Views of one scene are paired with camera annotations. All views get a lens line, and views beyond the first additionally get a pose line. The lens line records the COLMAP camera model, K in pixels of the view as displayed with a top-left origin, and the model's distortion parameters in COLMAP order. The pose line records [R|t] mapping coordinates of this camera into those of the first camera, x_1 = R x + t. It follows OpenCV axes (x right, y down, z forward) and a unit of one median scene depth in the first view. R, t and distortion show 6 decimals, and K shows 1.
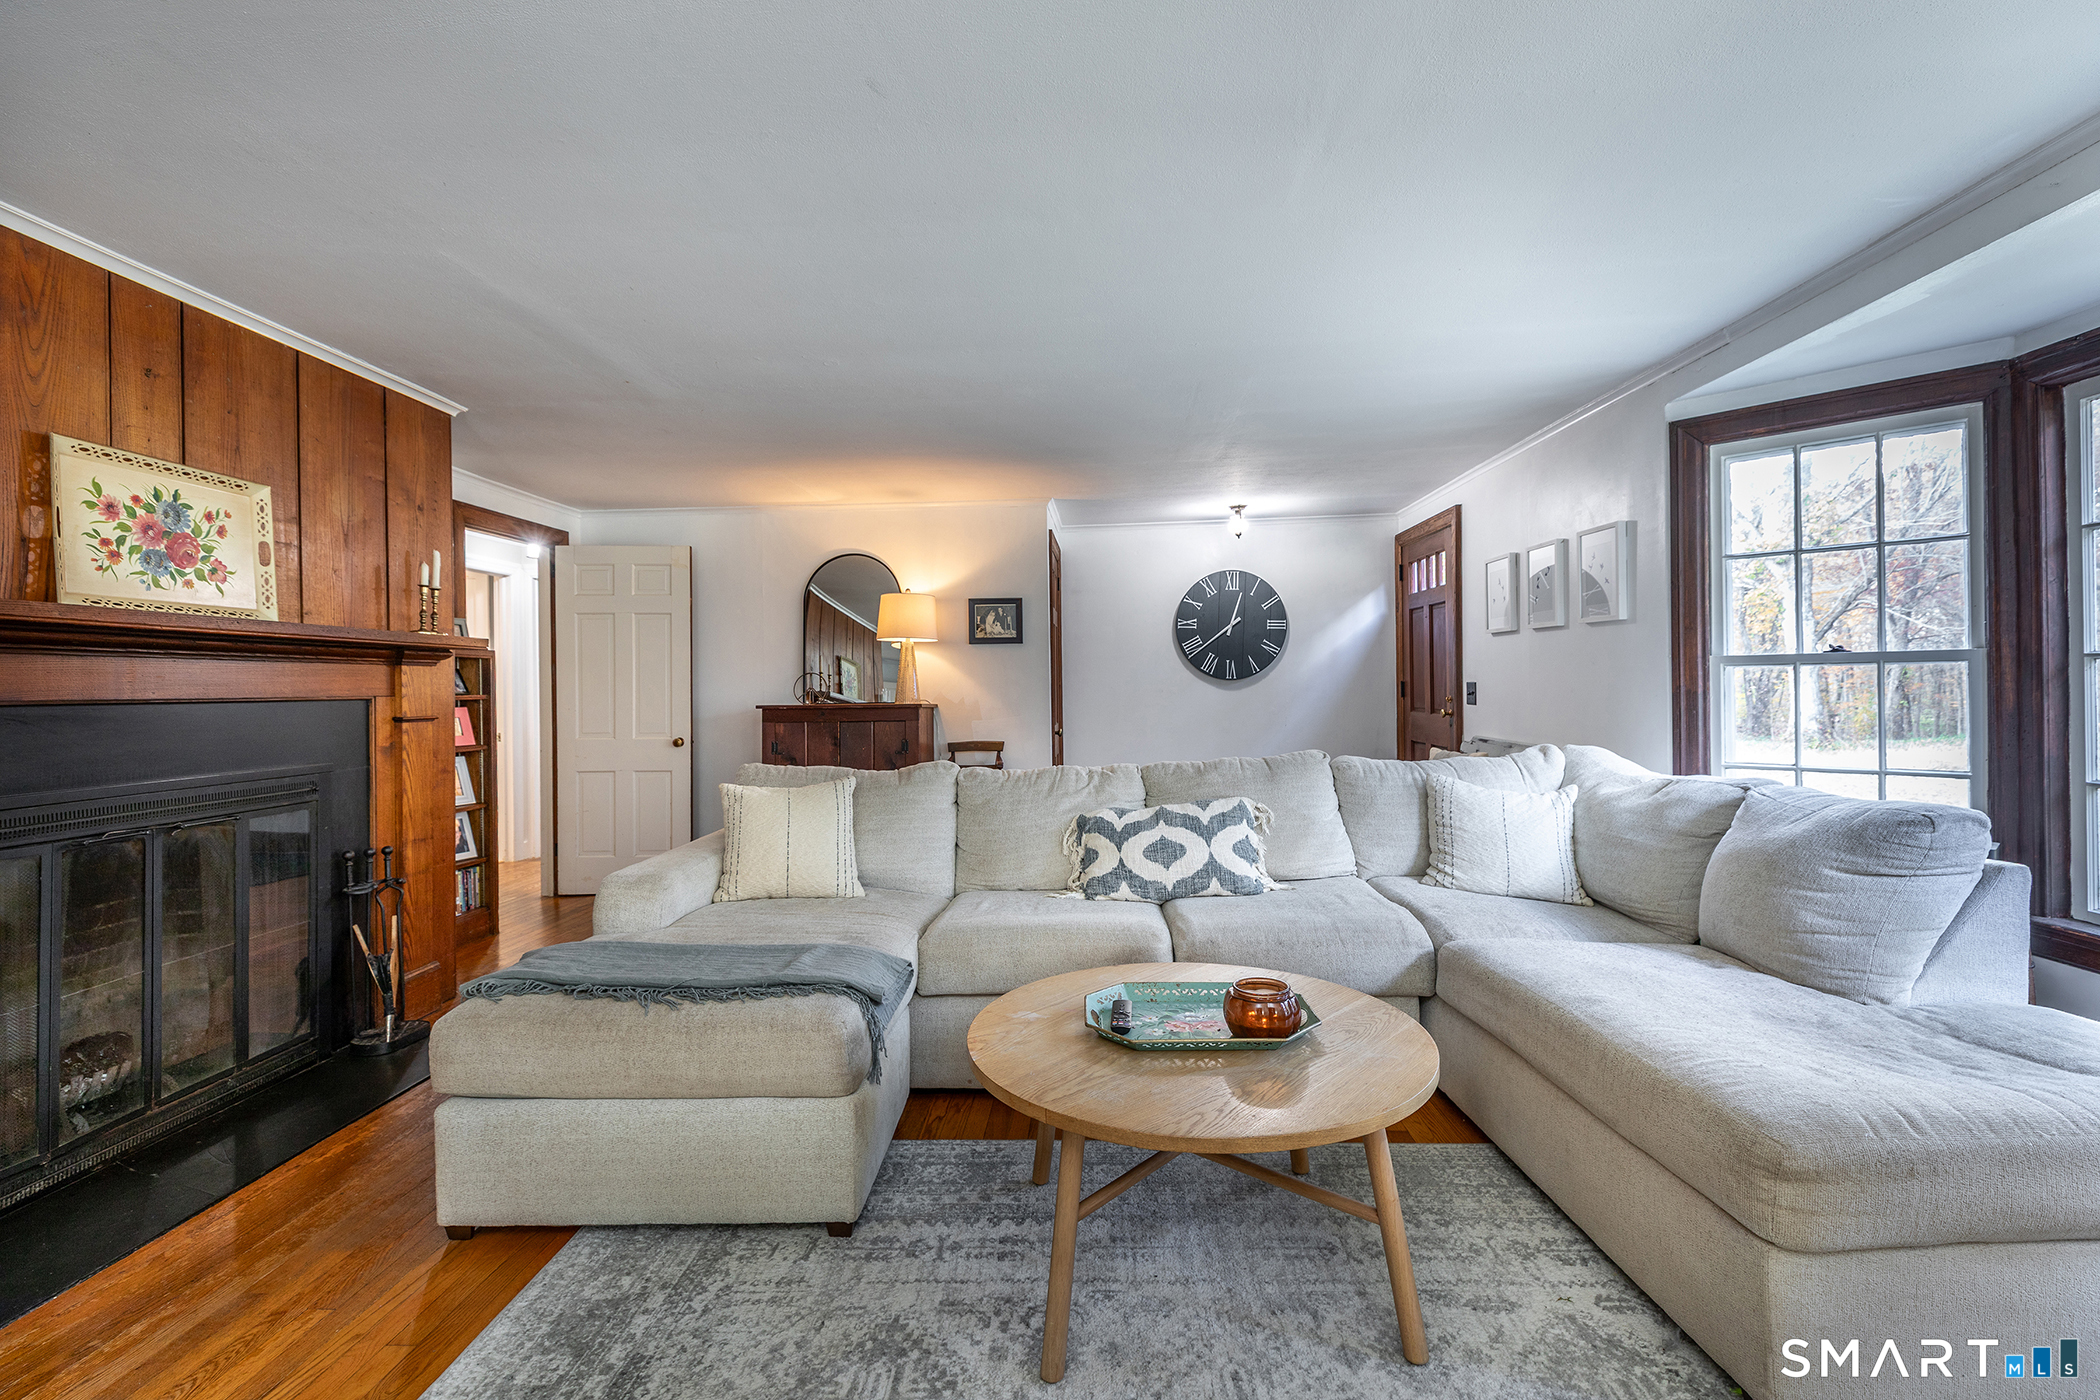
lens RADIAL K [[927.5, 0, 1044.5], [0, 927.5, 683.5], [0, 0, 1]] dist [0.025093, -0.010816]
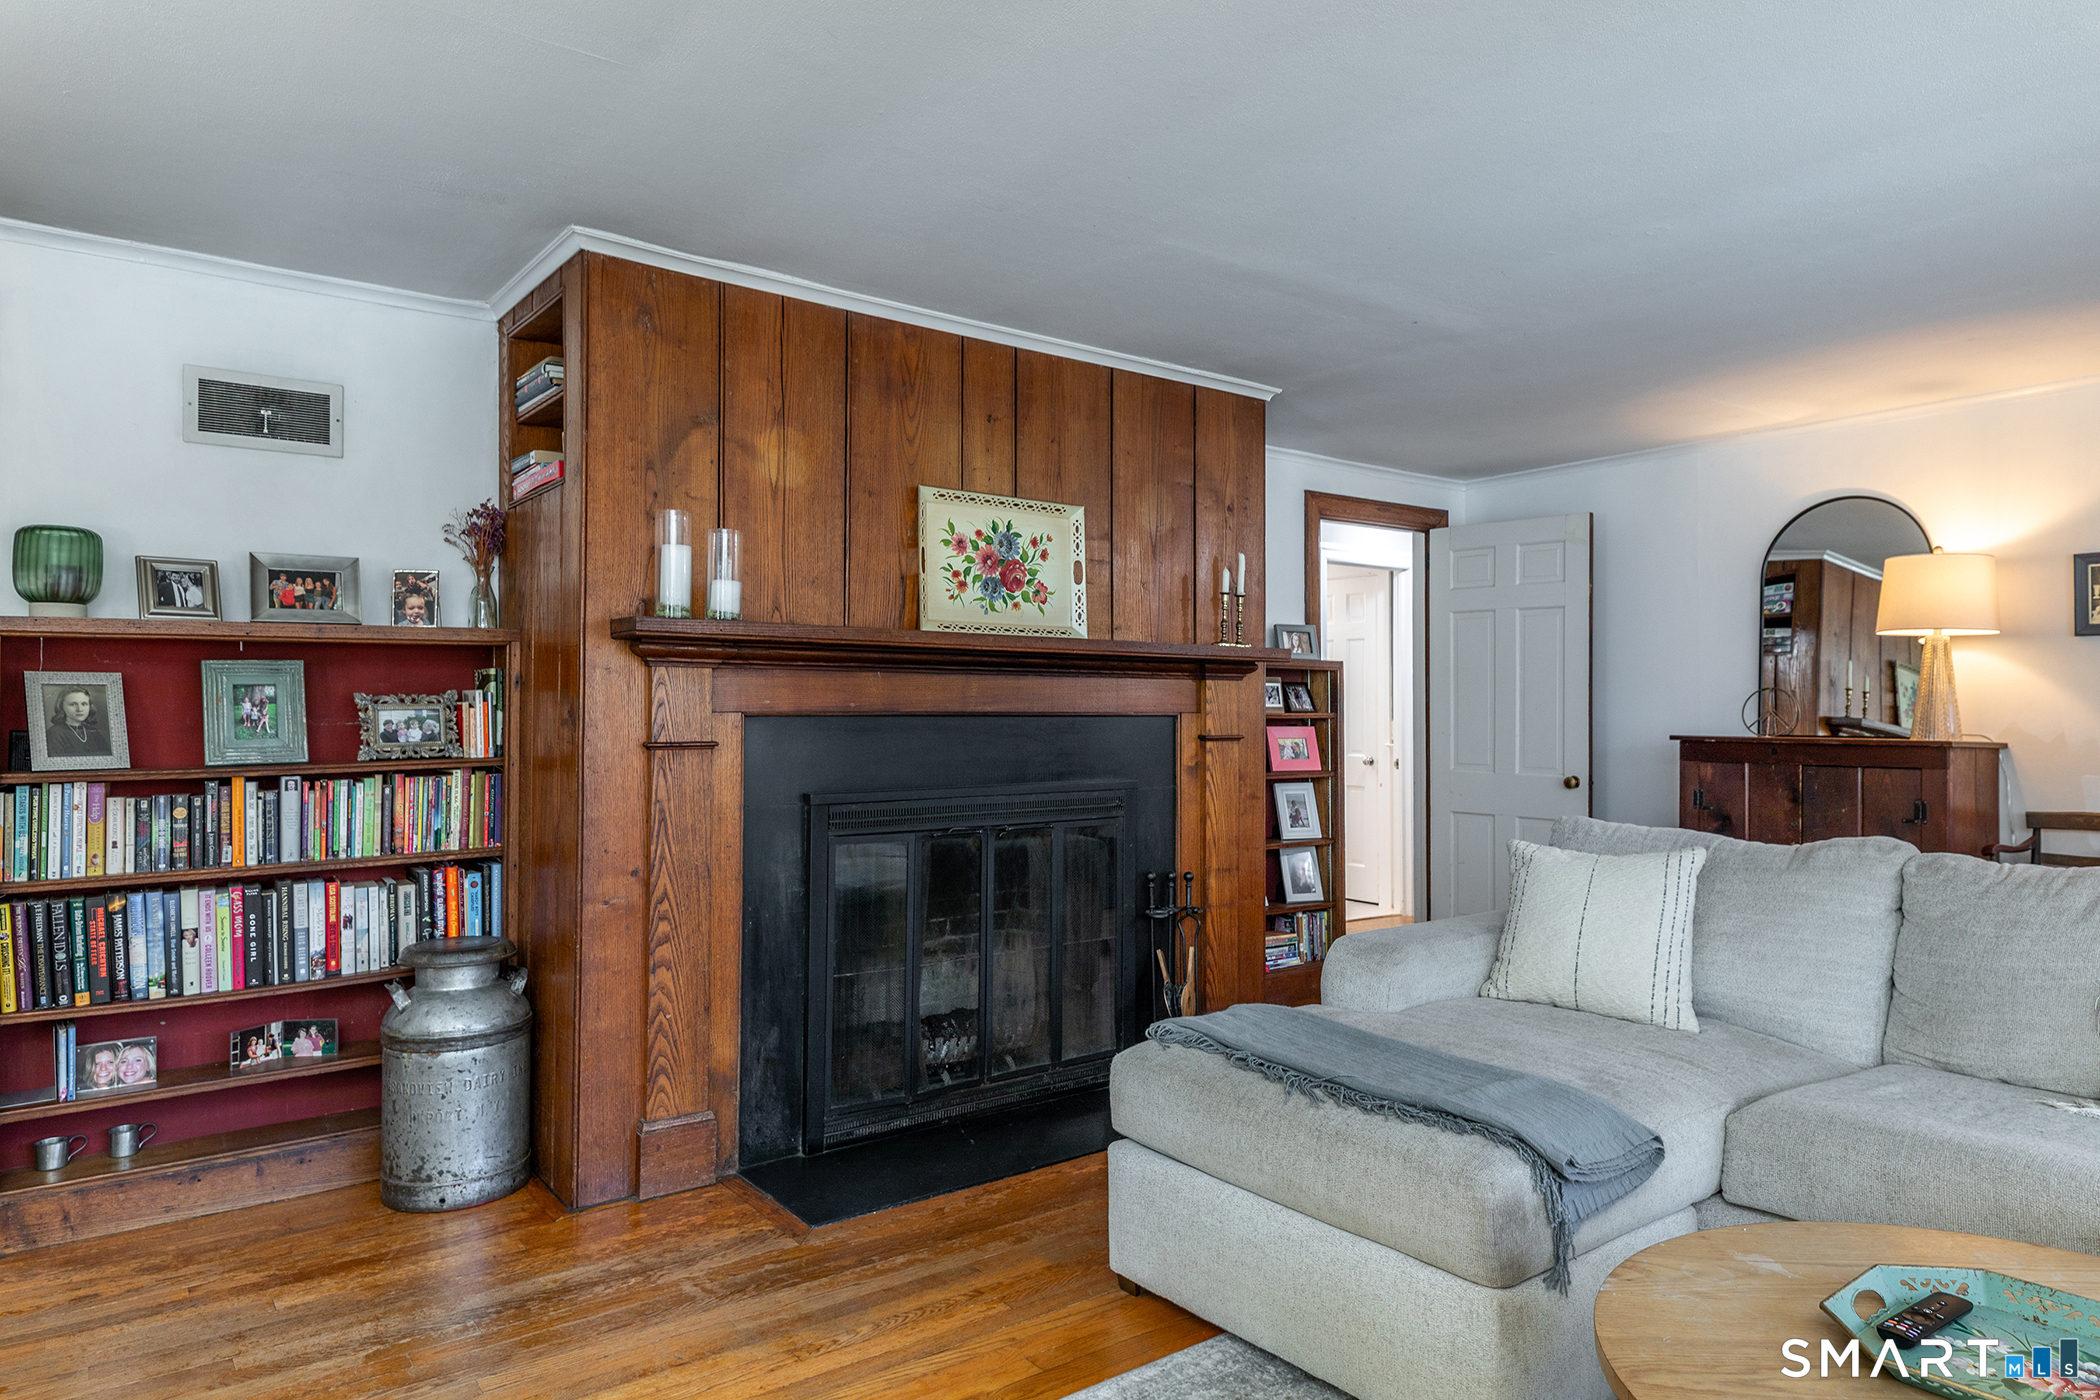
lens RADIAL K [[1274.5, 0, 1051.2], [0, 1274.5, 685.2], [0, 0, 1]] dist [0.040232, -0.035407]
pose [[0.646672, 0.000815, -0.762768, 0.208238], [-0.009452, 0.999931, -0.006945, -0.004216], [0.762710, 0.011701, 0.646635, 0.069776]]
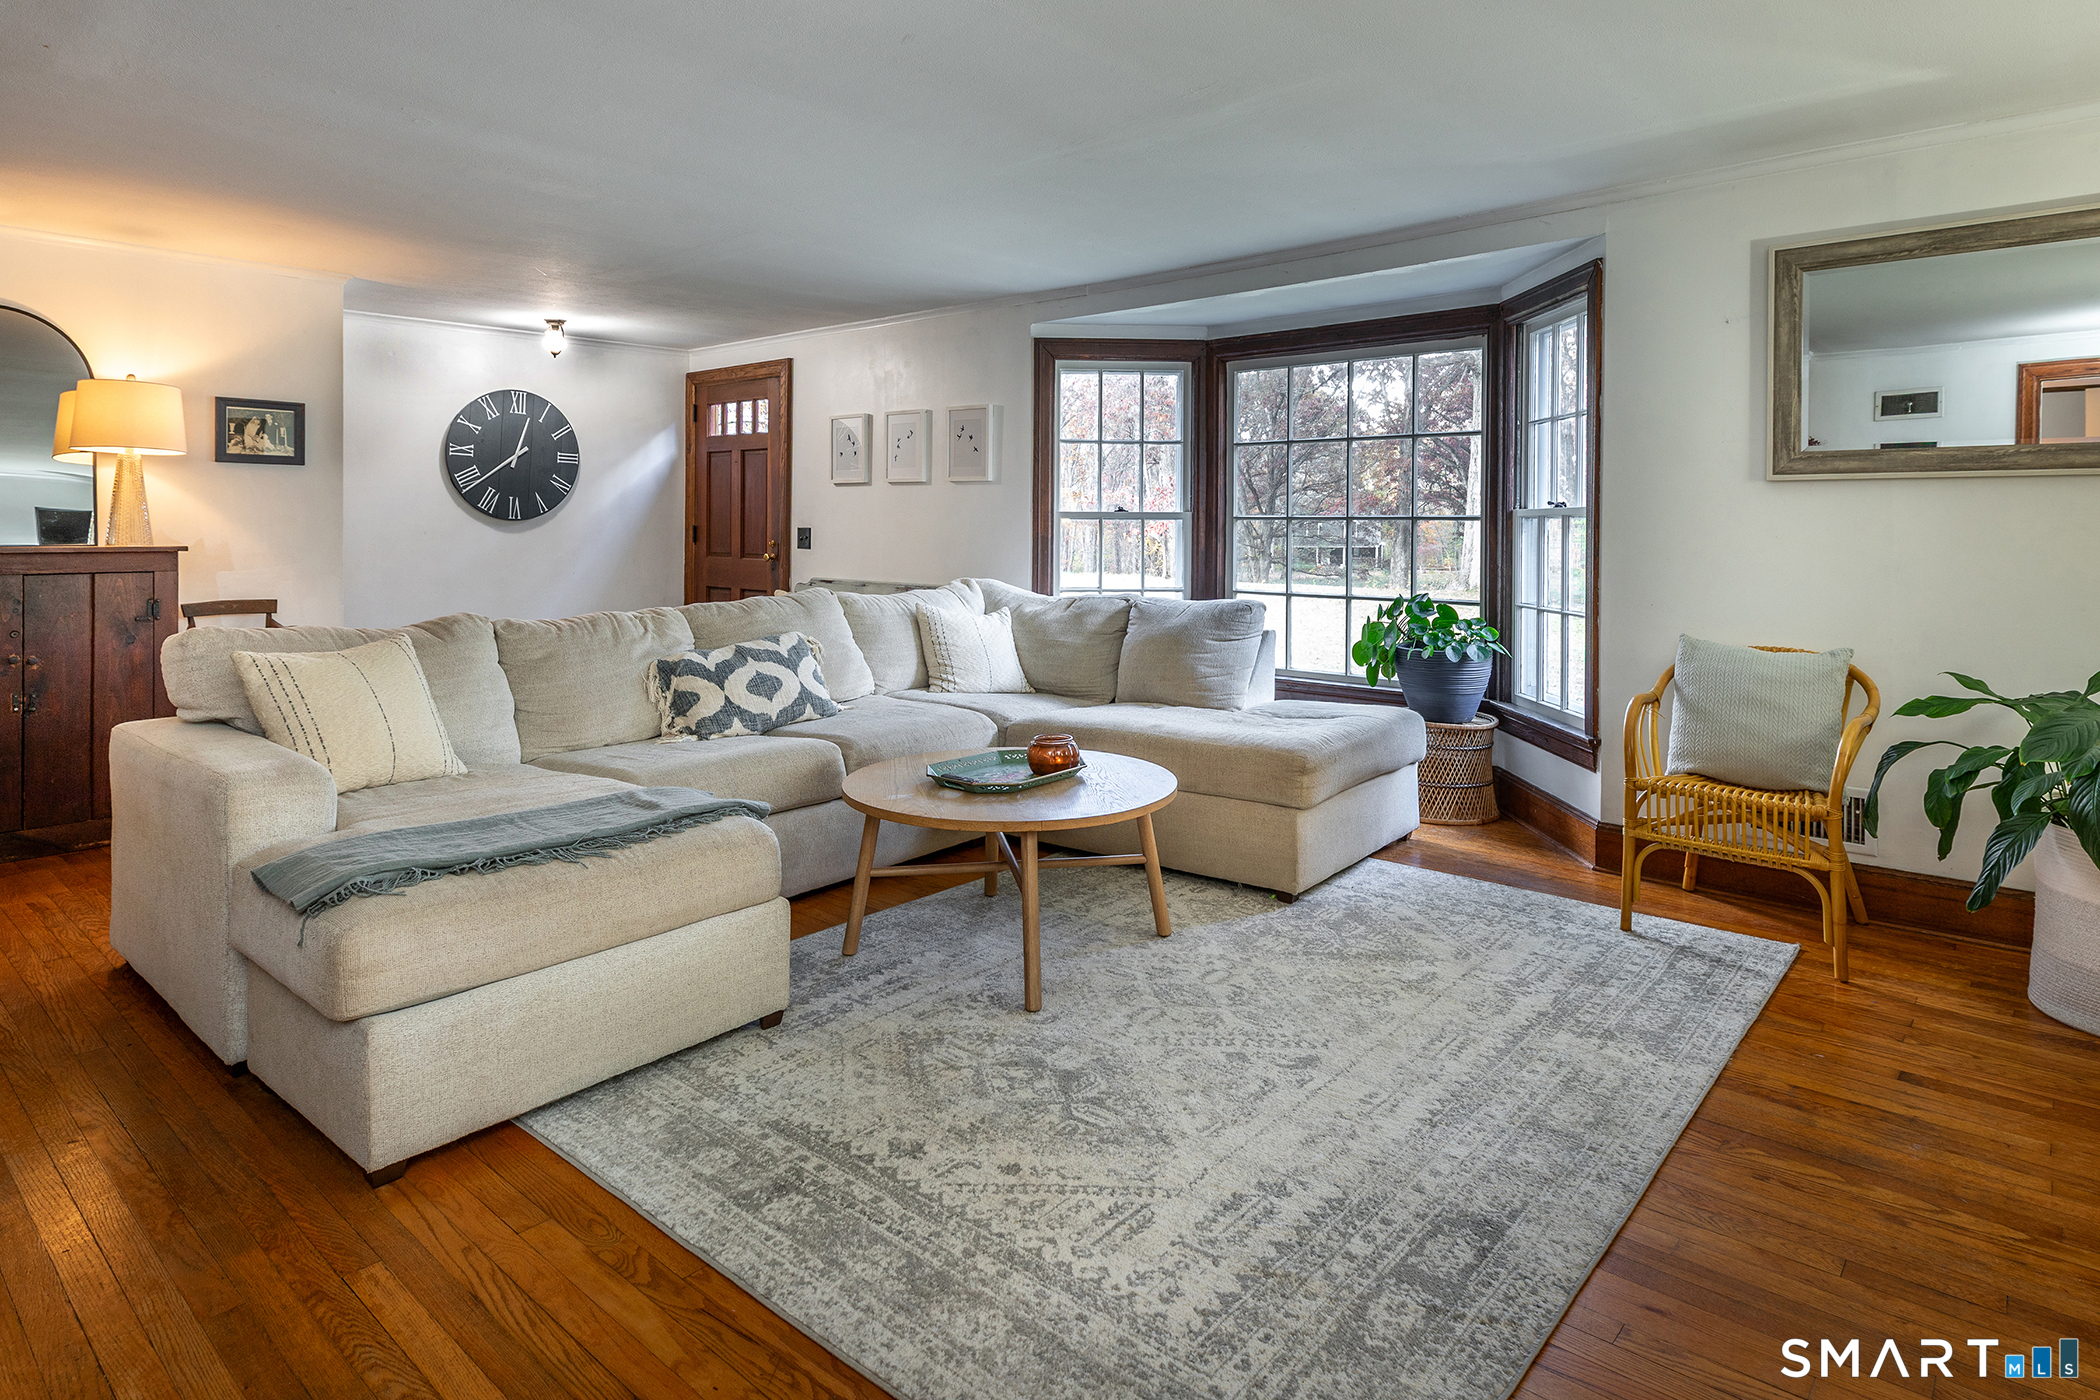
lens RADIAL K [[1173.1, 0, 1018.2], [0, 1173.1, 530.1], [0, 0, 1]] dist [0.004115, 0.000035]
pose [[0.629119, 0.014022, 0.777182, -0.732414], [-0.014621, 0.999874, -0.006204, 0.010667], [-0.777171, -0.007460, 0.629245, -0.053495]]
